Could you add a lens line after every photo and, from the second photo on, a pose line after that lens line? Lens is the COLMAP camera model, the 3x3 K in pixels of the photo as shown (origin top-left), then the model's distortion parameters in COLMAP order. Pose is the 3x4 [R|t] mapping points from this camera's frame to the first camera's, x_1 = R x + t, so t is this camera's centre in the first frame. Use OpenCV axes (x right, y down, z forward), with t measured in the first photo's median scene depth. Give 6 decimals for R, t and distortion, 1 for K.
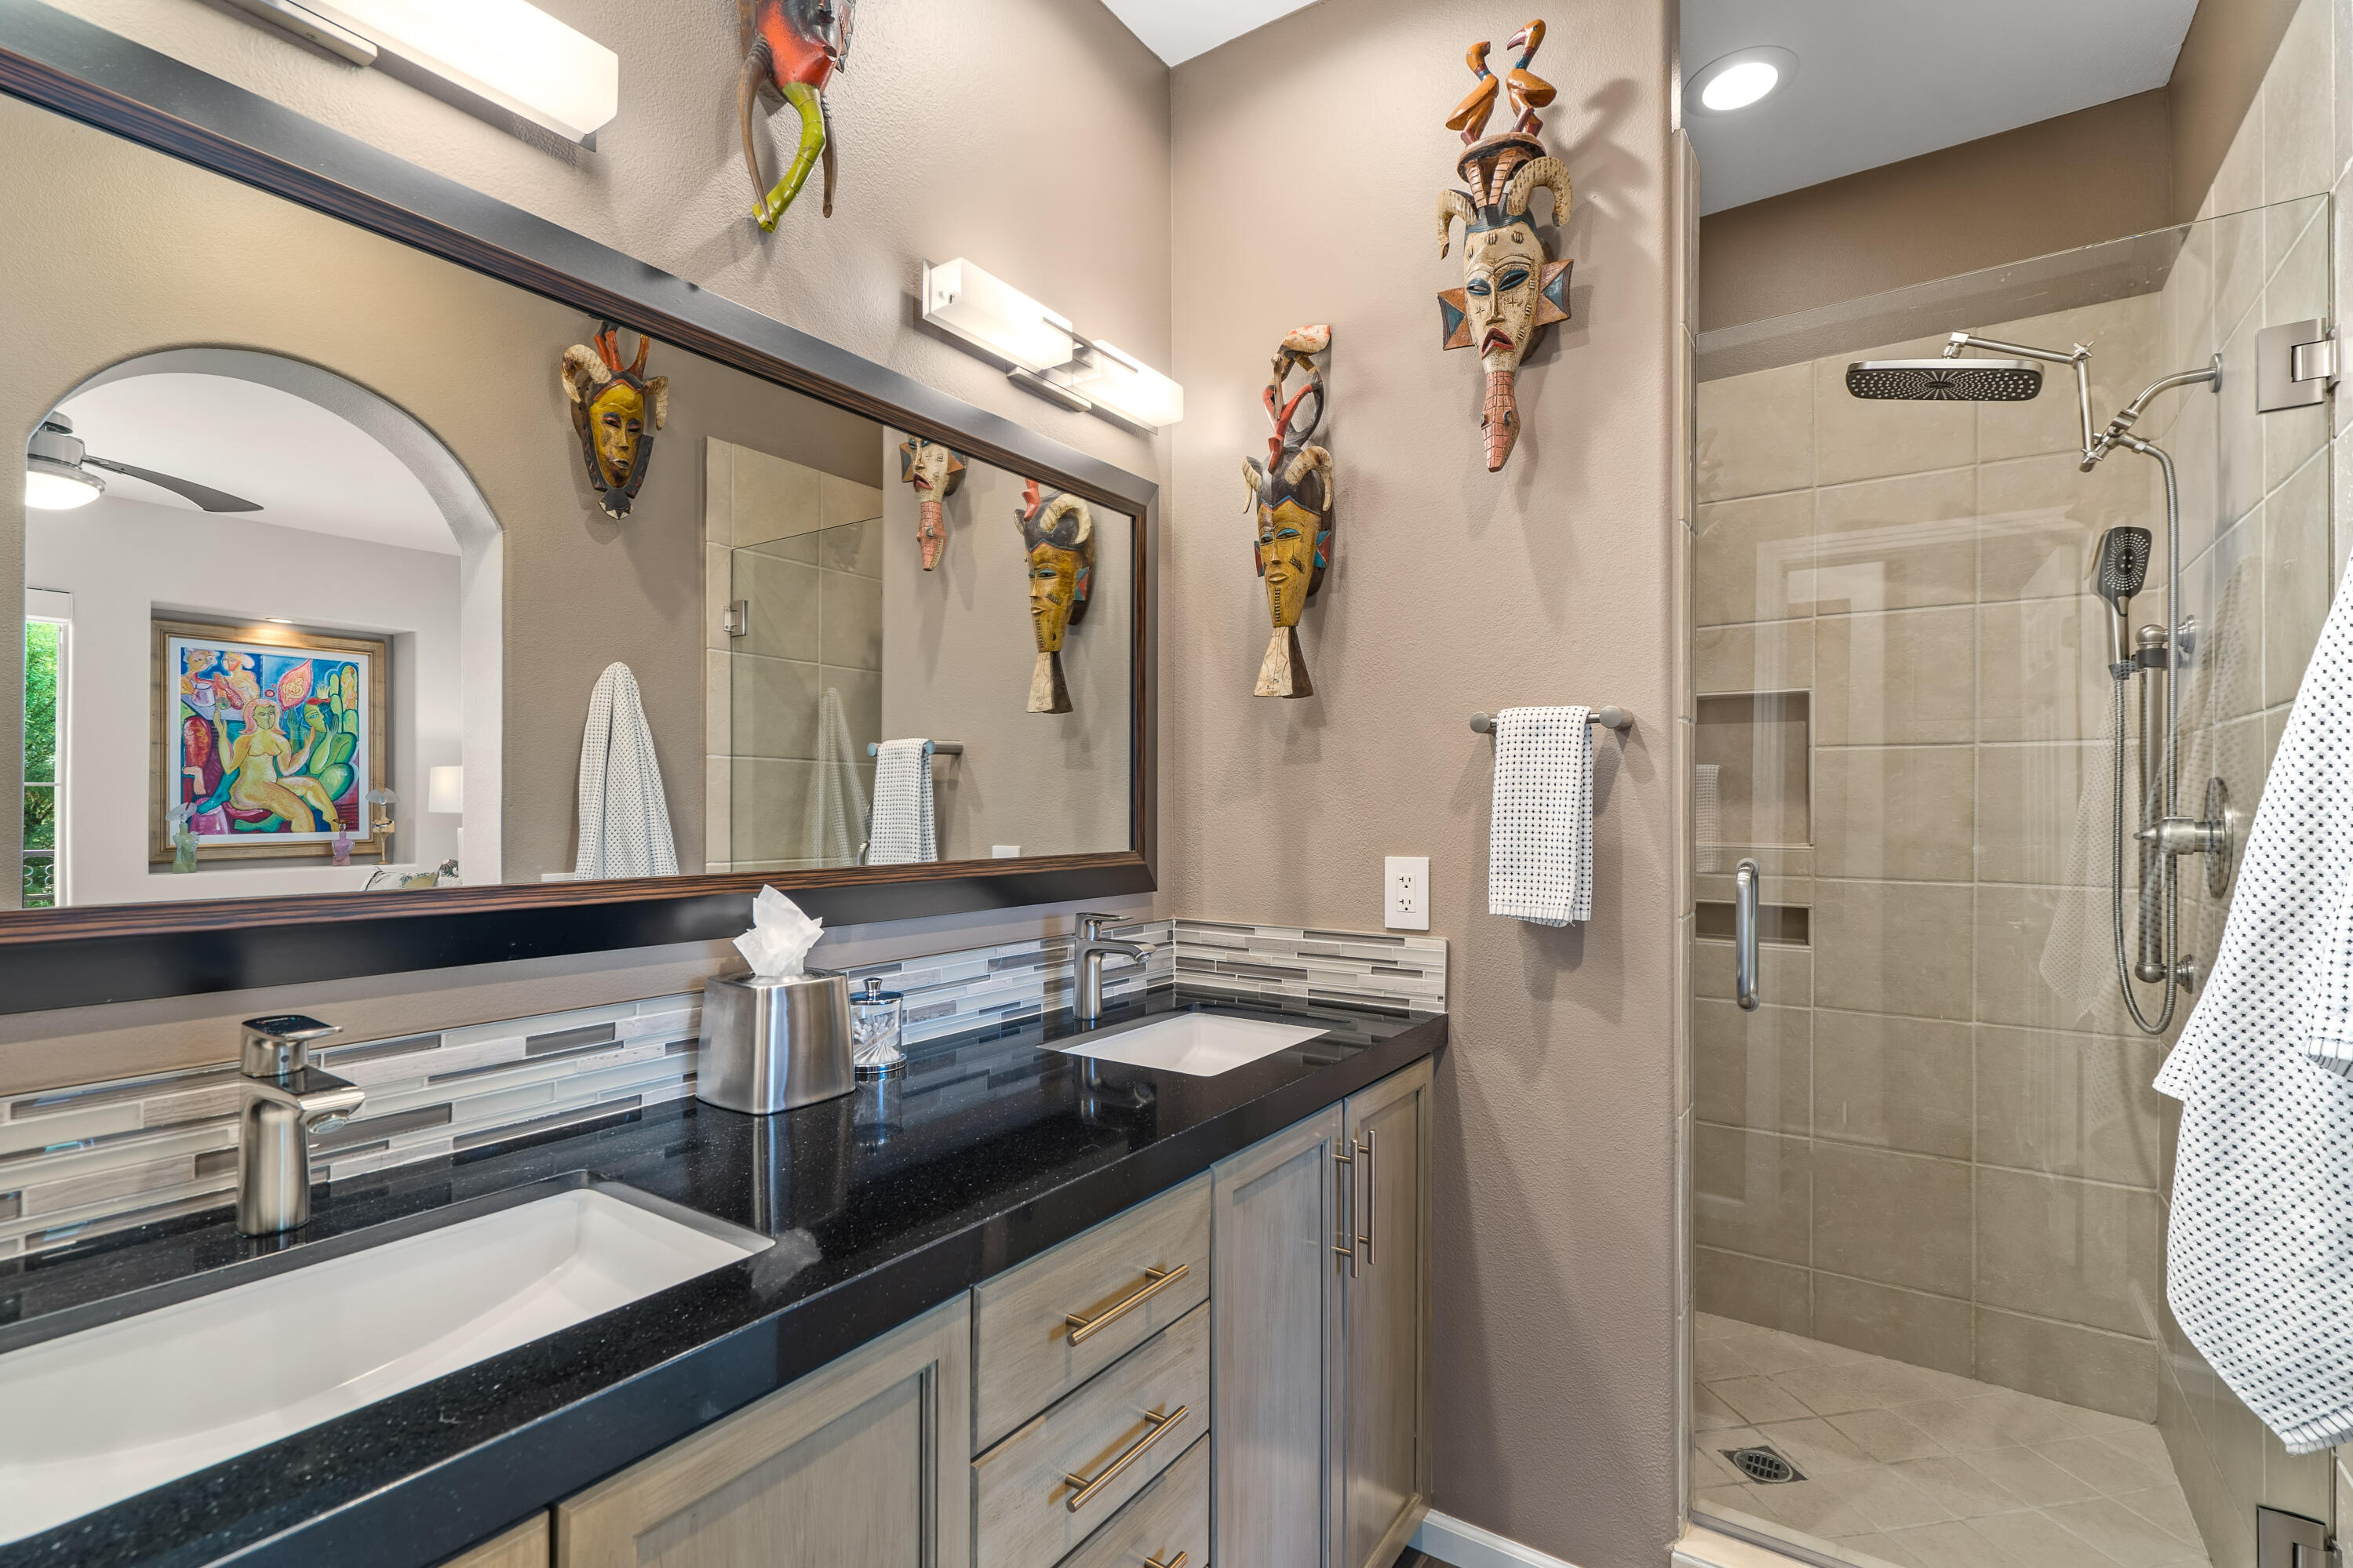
lens RADIAL K [[1103.2, 0, 1176.4], [0, 1103.2, 809.1], [0, 0, 1]] dist [0.002923, 0.000704]
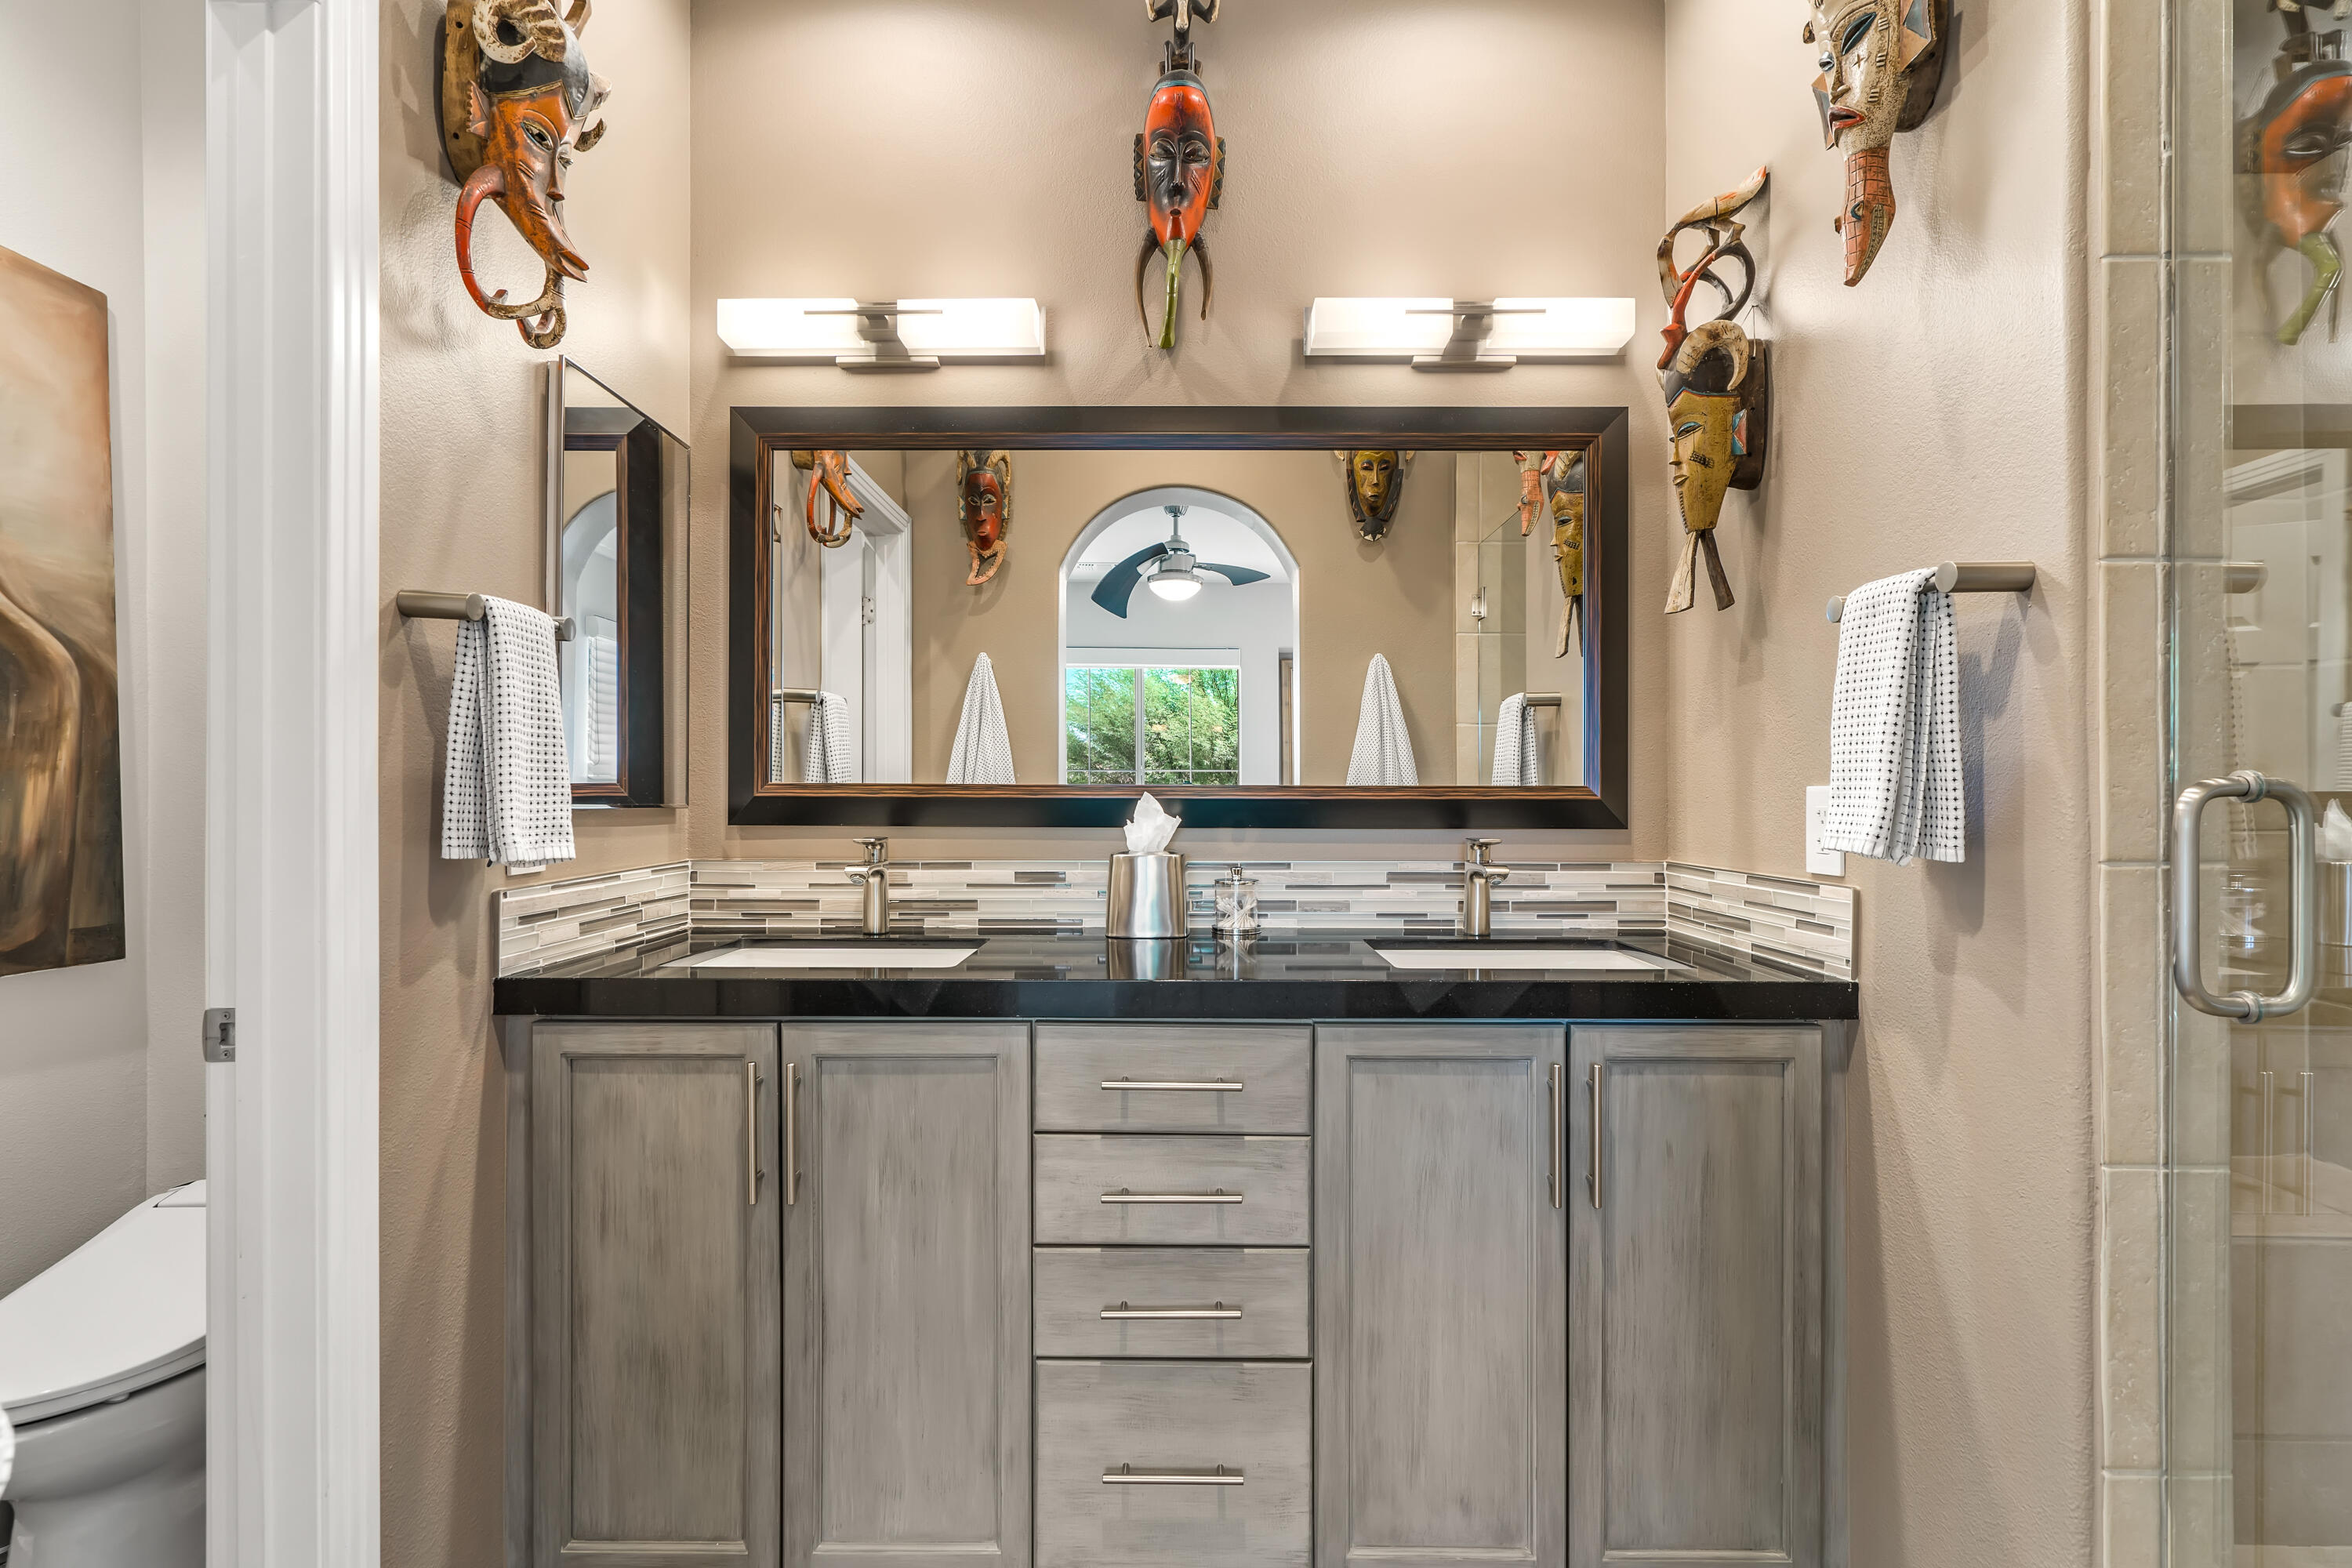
lens RADIAL K [[1029.1, 0, 1086.0], [0, 1029.1, 794.4], [0, 0, 1]] dist [0.010877, 0.000148]
pose [[0.538295, 0.004636, -0.842743, 0.573253], [-0.004092, 0.999987, 0.002887, 0.051069], [0.842746, 0.001894, 0.538308, 0.136353]]
